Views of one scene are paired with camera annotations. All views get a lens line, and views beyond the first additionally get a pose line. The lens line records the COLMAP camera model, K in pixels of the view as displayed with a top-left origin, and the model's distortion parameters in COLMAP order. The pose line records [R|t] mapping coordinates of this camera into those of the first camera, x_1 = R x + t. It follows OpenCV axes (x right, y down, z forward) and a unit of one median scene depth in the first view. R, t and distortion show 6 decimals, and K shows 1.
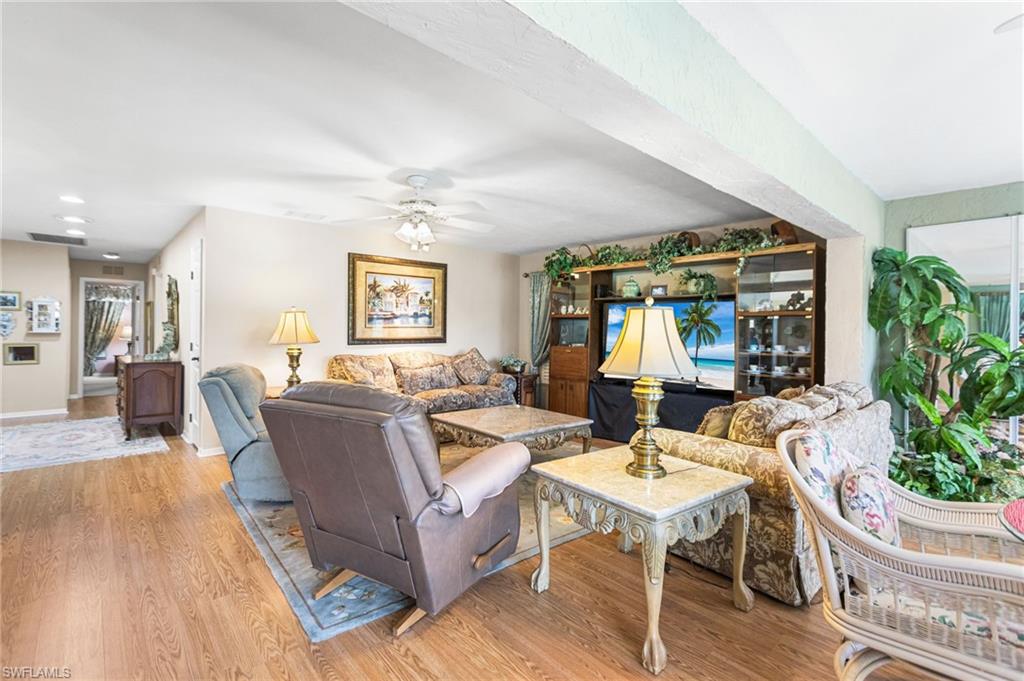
lens RADIAL K [[469.8, 0, 516.0], [0, 469.8, 326.0], [0, 0, 1]] dist [0.001586, -0.000251]
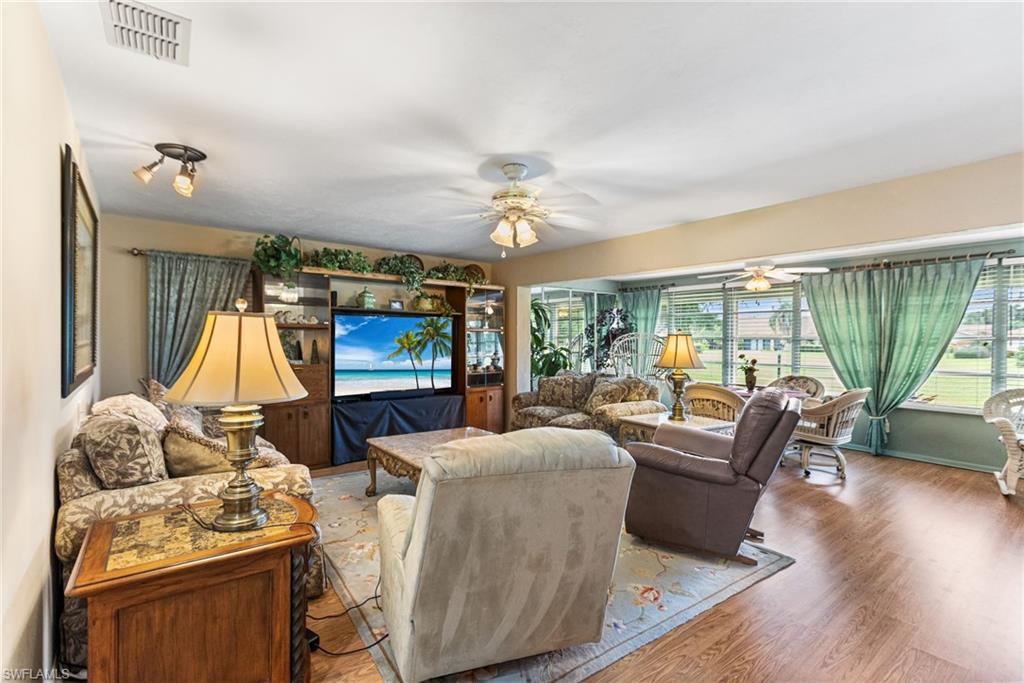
lens RADIAL K [[469.8, 0, 506.8], [0, 469.8, 346.4], [0, 0, 1]] dist [0.001586, -0.000251]
pose [[0.082169, -0.027036, 0.996252, -0.740981], [-0.010850, 0.999548, 0.028020, -0.015239], [-0.996559, -0.013111, 0.081839, 0.673347]]
